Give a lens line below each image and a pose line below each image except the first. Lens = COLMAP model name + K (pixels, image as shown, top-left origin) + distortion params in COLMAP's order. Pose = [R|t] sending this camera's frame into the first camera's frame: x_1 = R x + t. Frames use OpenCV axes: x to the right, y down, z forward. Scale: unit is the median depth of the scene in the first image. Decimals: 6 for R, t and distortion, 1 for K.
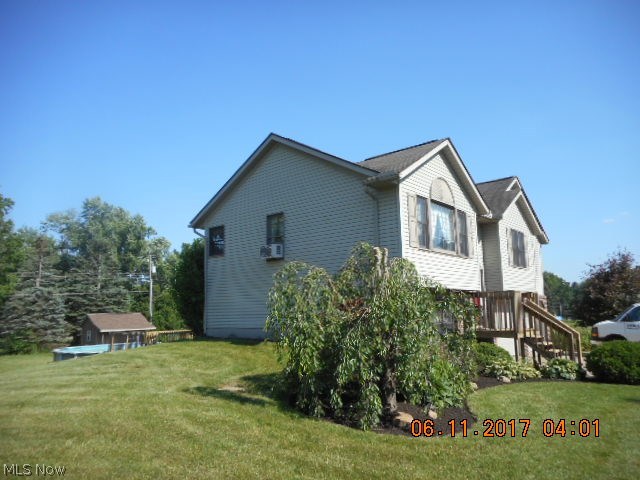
lens RADIAL K [[479.4, 0, 320.0], [0, 479.4, 237.4], [0, 0, 1]] dist [0.013477, -0.004499]
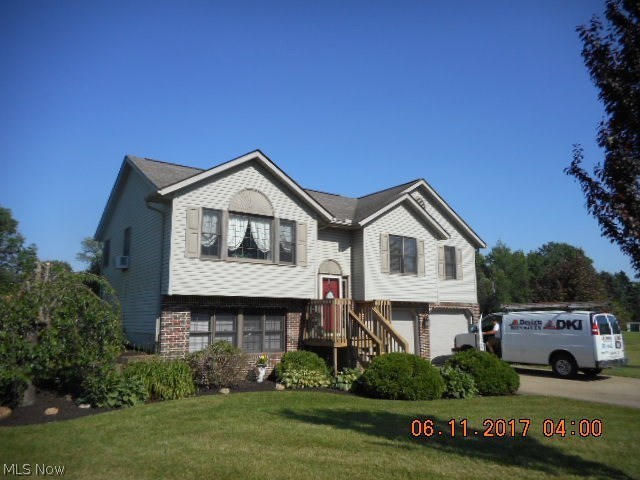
lens RADIAL K [[479.4, 0, 321.3], [0, 479.4, 235.1], [0, 0, 1]] dist [0.013477, -0.004499]
pose [[0.973586, -0.025122, -0.226933, 0.623601], [0.021440, 0.999596, -0.018677, -0.002928], [0.227311, 0.013318, 0.973731, 0.030551]]
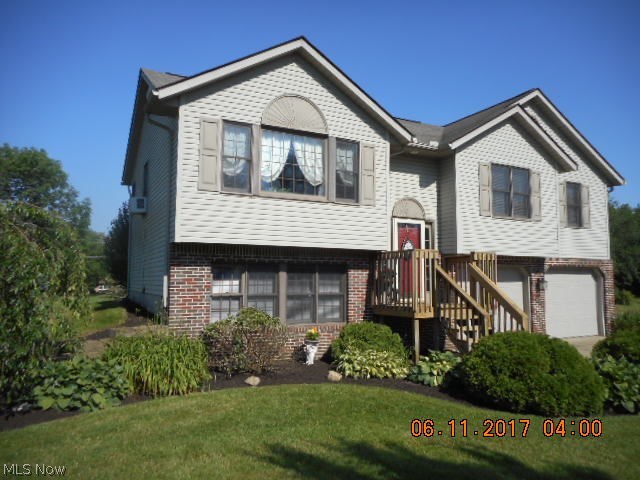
lens RADIAL K [[479.4, 0, 322.0], [0, 479.4, 238.6], [0, 0, 1]] dist [0.013477, -0.004499]
pose [[0.925204, -0.011396, -0.379298, 0.557813], [0.038023, 0.997303, 0.062783, 0.047917], [0.377560, -0.072509, 0.923142, 0.327591]]
